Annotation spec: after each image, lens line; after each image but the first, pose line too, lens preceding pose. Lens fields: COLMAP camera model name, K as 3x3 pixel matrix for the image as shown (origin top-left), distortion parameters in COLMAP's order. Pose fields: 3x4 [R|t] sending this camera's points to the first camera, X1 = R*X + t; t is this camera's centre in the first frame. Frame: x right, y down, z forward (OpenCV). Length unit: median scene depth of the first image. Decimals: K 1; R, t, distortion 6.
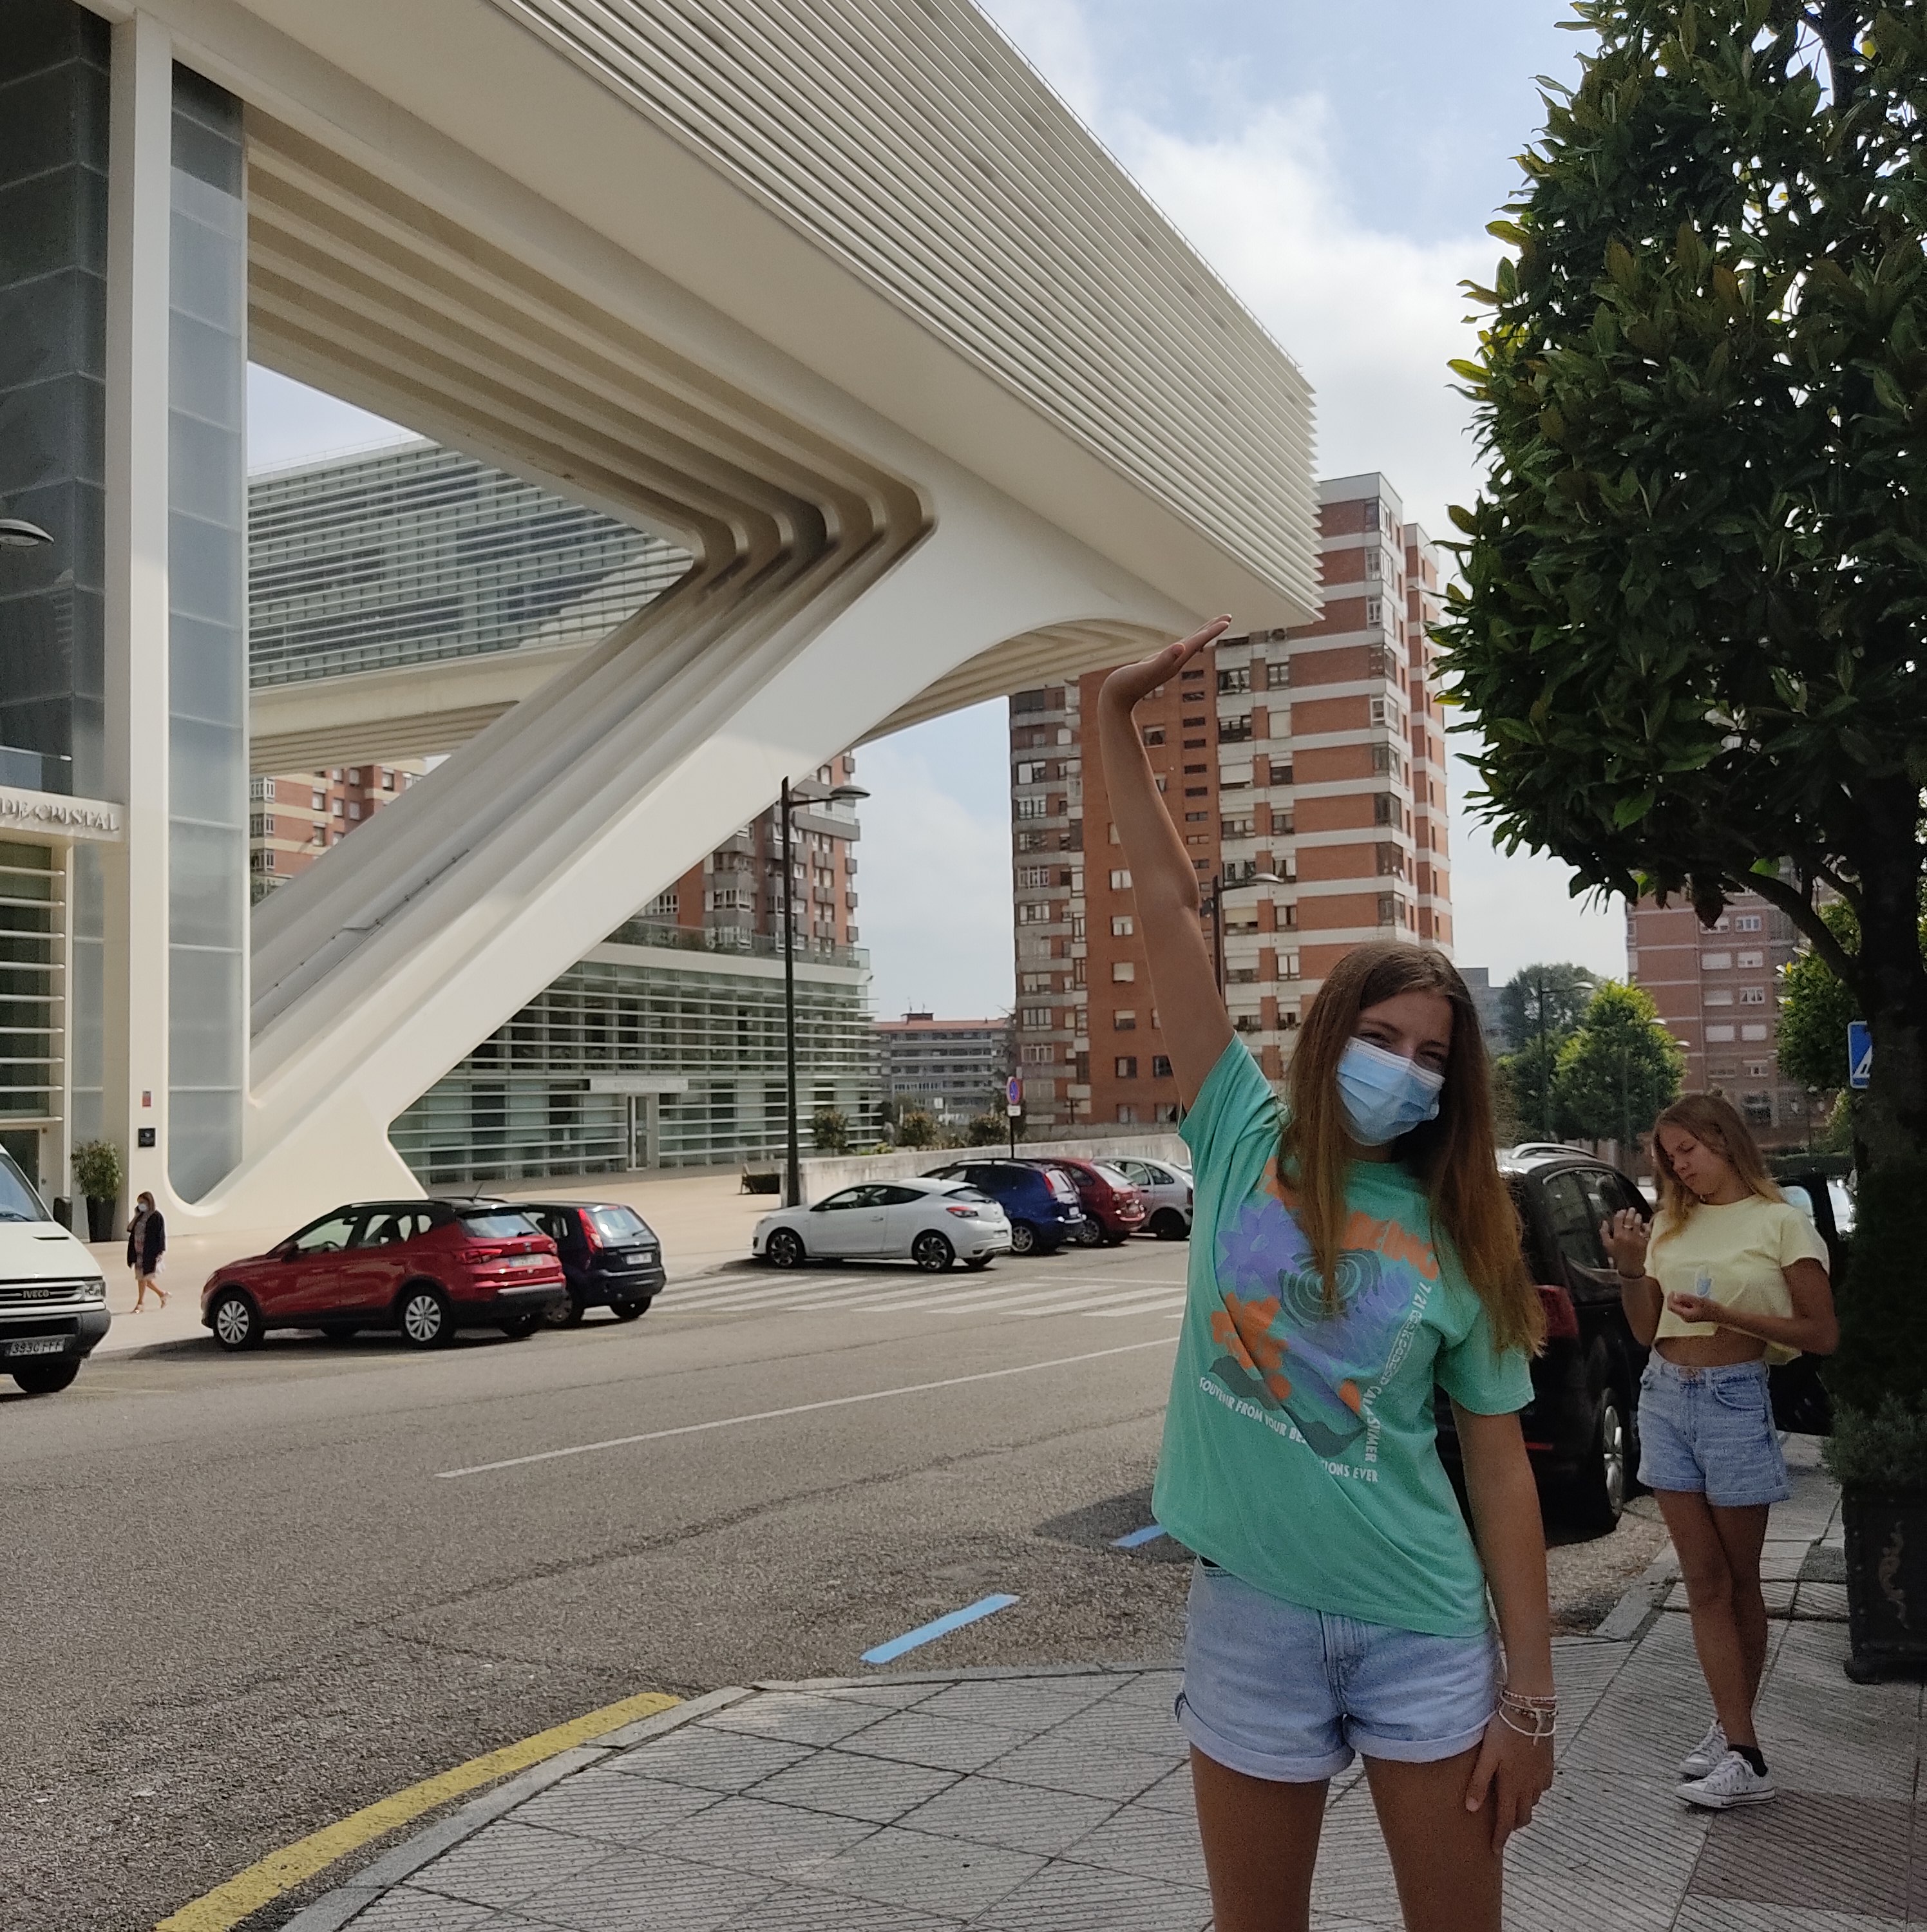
lens RADIAL K [[1952.7, 0, 972.4], [0, 1952.7, 965.2], [0, 0, 1]] dist [0.025050, 0.000000]
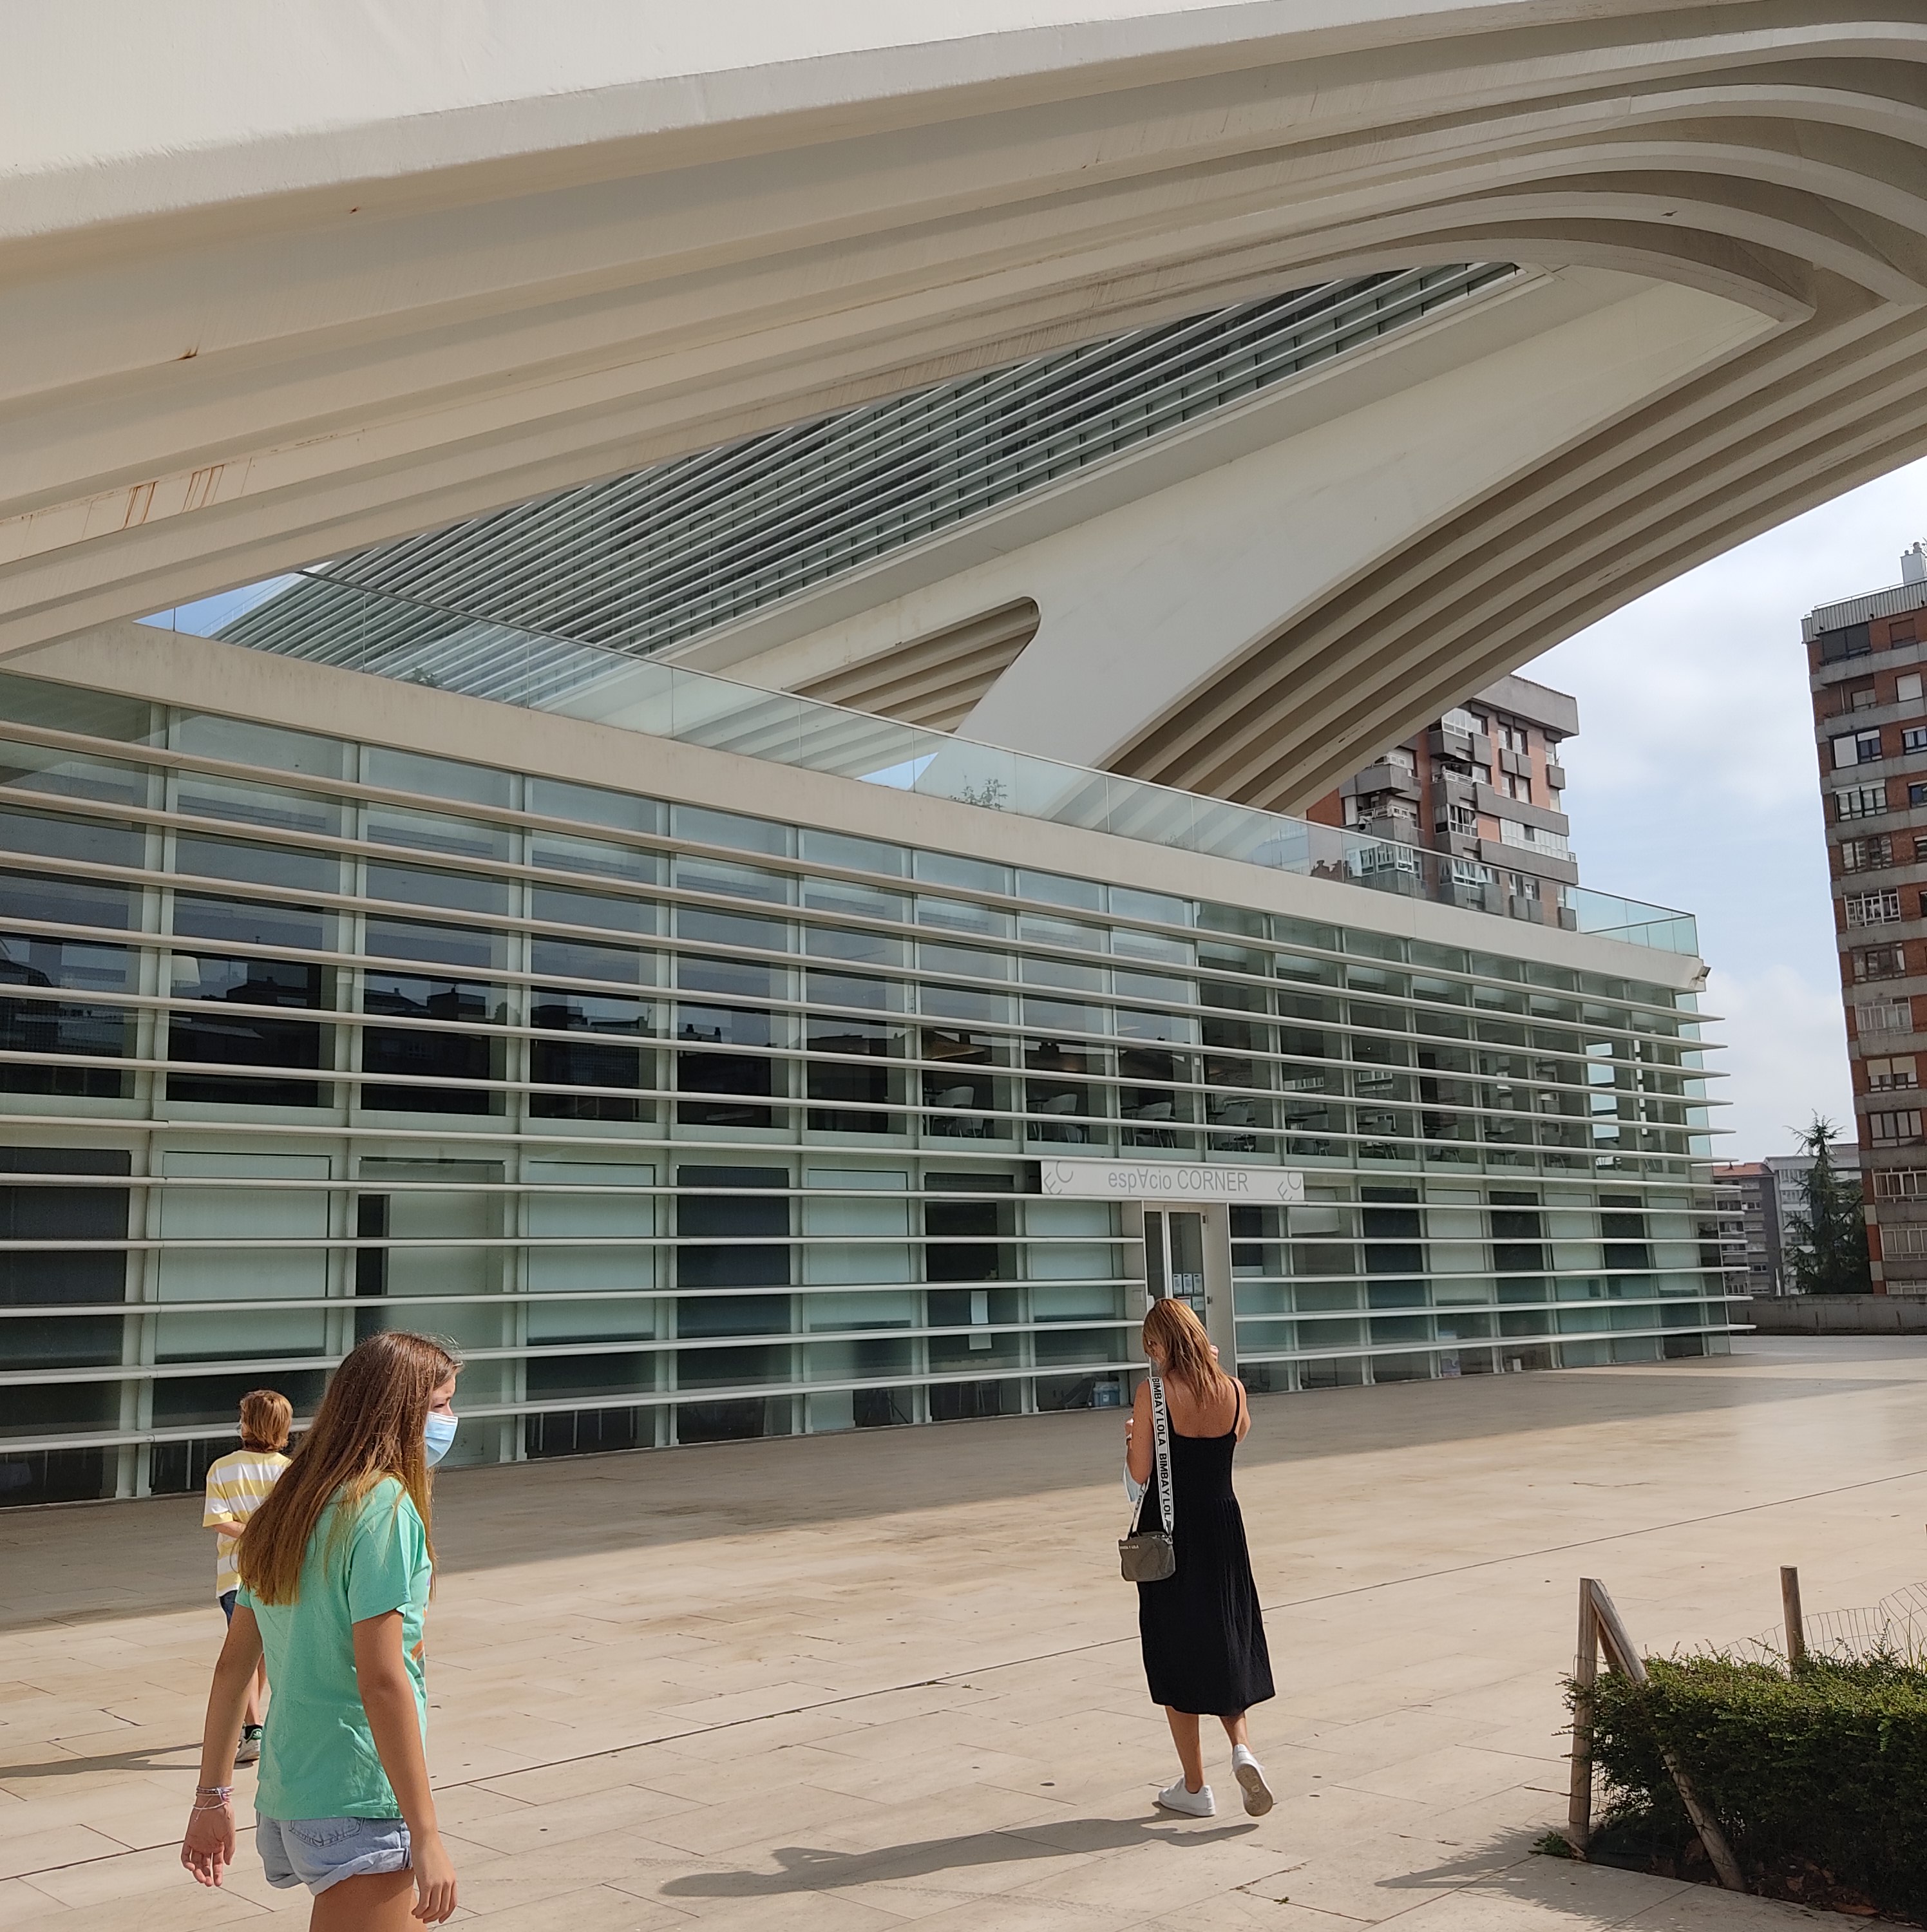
lens RADIAL K [[1952.7, 0, 963.6], [0, 1952.7, 948.0], [0, 0, 1]] dist [0.025050, 0.000000]
pose [[0.942103, -0.056039, -0.330607, -0.073602], [0.024101, 0.994703, -0.099926, 0.049917], [0.334455, 0.086172, 0.938464, 0.578384]]
